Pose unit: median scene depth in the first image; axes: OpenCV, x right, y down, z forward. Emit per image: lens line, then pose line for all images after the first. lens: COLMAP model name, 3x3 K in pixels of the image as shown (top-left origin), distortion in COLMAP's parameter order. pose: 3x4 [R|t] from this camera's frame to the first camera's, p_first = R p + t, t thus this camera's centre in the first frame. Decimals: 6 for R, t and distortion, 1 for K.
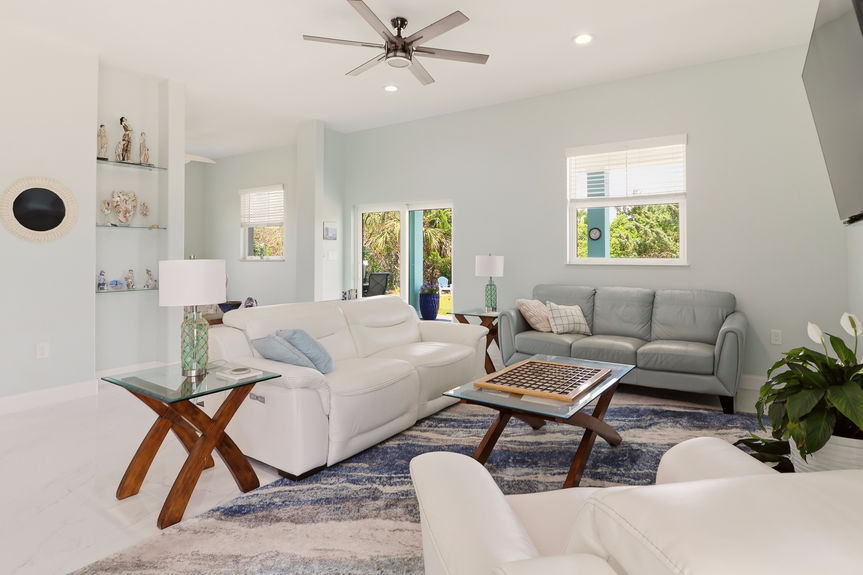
lens RADIAL K [[483.0, 0, 433.7], [0, 483.0, 258.6], [0, 0, 1]] dist [0.002089, -0.012234]
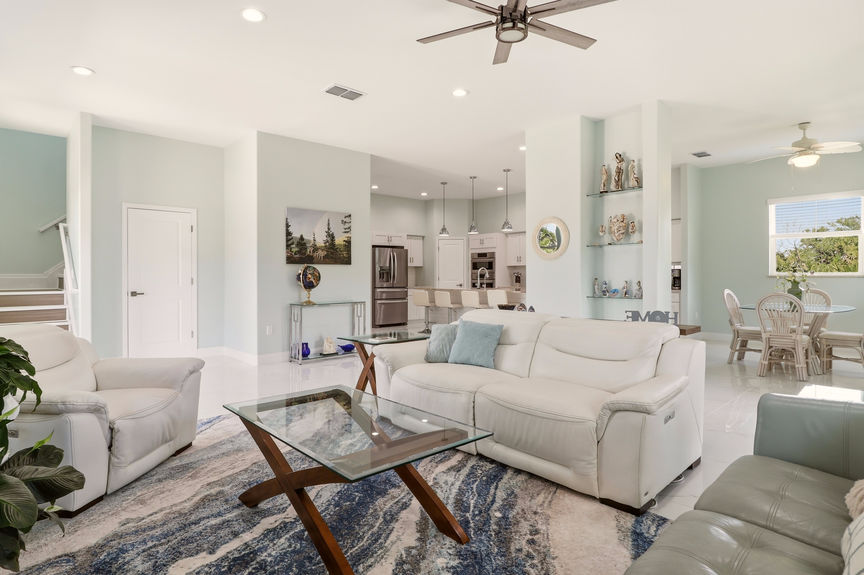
lens RADIAL K [[476.4, 0, 437.7], [0, 476.4, 276.8], [0, 0, 1]] dist [0.001735, -0.010130]
pose [[-0.205928, -0.000012, -0.978567, 0.787048], [-0.009349, 0.999954, 0.001955, 0.019582], [0.978522, 0.009551, -0.205919, 1.070012]]
